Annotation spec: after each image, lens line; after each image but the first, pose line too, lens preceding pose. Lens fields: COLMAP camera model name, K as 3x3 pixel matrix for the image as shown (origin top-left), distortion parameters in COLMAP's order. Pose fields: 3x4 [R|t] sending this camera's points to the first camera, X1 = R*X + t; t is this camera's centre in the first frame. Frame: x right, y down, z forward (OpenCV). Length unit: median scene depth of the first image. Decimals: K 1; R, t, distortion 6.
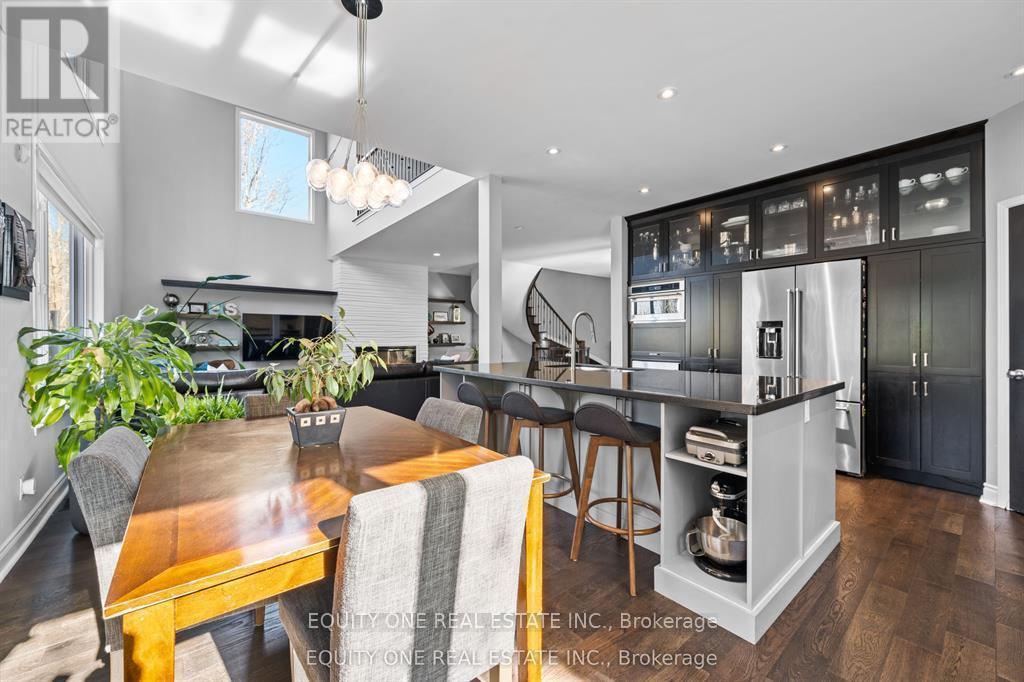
lens RADIAL K [[397.7, 0, 512.2], [0, 397.7, 336.1], [0, 0, 1]] dist [0.000707, -0.000741]
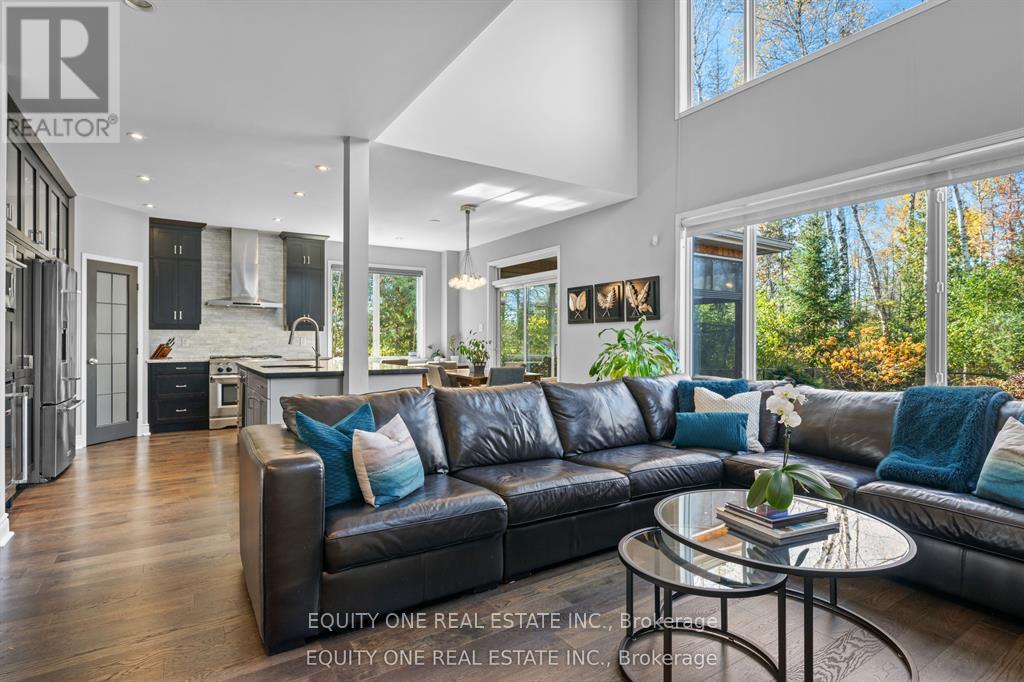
lens RADIAL K [[520.8, 0, 509.0], [0, 520.8, 341.0], [0, 0, 1]] dist [0.001448, -0.002241]
pose [[-0.992337, -0.002448, 0.123540, -0.577534], [-0.002550, 0.999997, -0.000666, 0.006709], [-0.123538, -0.000976, -0.992339, 2.331731]]
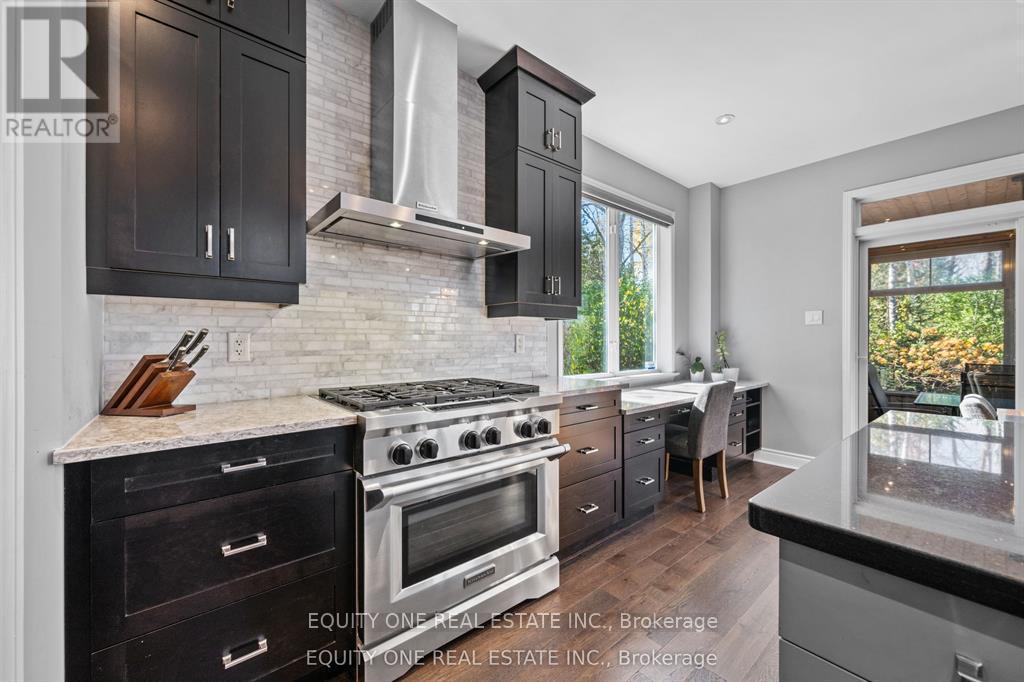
lens RADIAL K [[397.7, 0, 508.3], [0, 397.7, 341.8], [0, 0, 1]] dist [0.000707, -0.000741]
pose [[-0.999971, -0.002345, -0.007193, 0.683027], [-0.002353, 0.999997, 0.001067, 0.005713], [0.007191, 0.001084, -0.999974, 0.860807]]
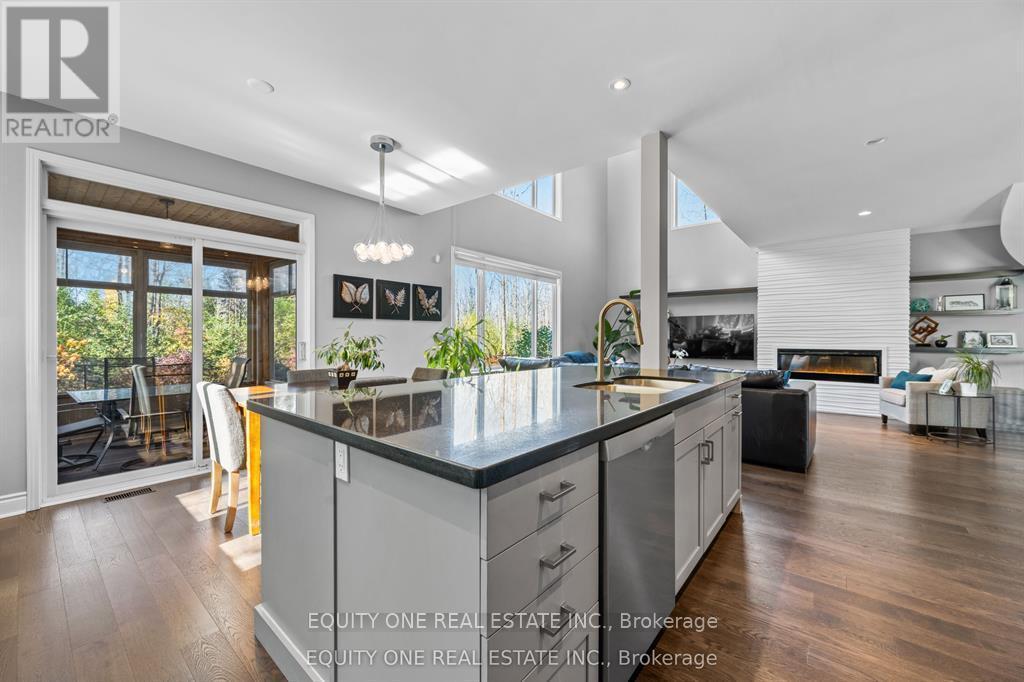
lens RADIAL K [[397.7, 0, 515.2], [0, 397.7, 338.0], [0, 0, 1]] dist [0.000707, -0.000741]
pose [[0.191104, 0.000073, -0.981570, 0.793083], [0.001607, 0.999999, 0.000388, 0.007924], [0.981568, -0.001652, 0.191104, 0.665383]]
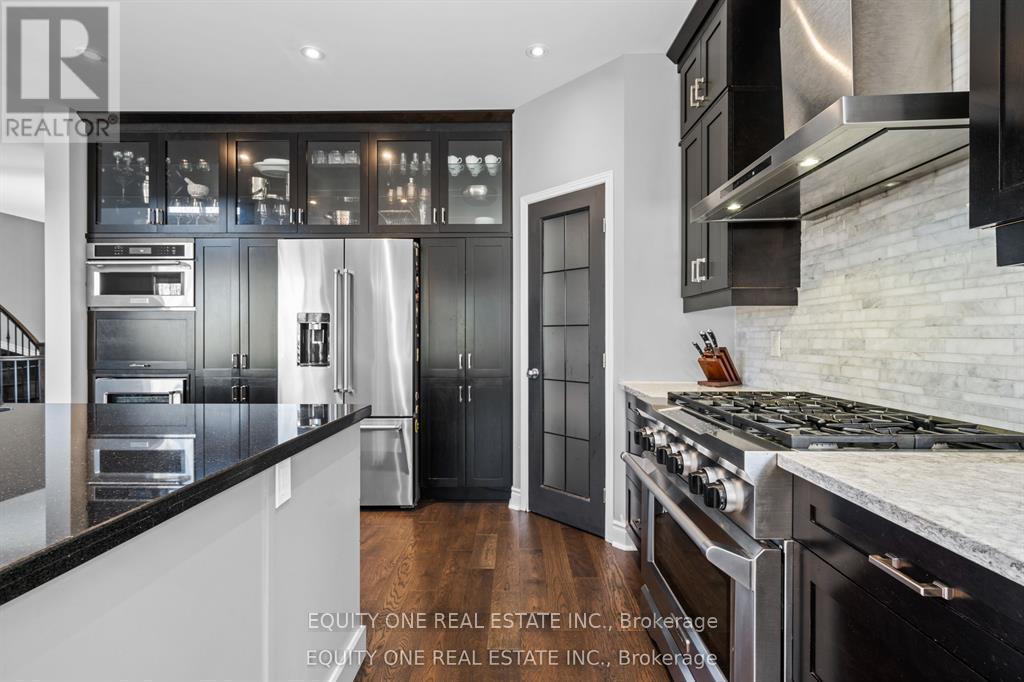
lens RADIAL K [[463.8, 0, 511.8], [0, 463.8, 336.4], [0, 0, 1]] dist [0.001546, -0.000838]
pose [[0.642197, -0.000074, 0.766540, 0.276713], [-0.000290, 1.000000, 0.000340, 0.003406], [-0.766540, -0.000441, 0.642197, 0.235805]]
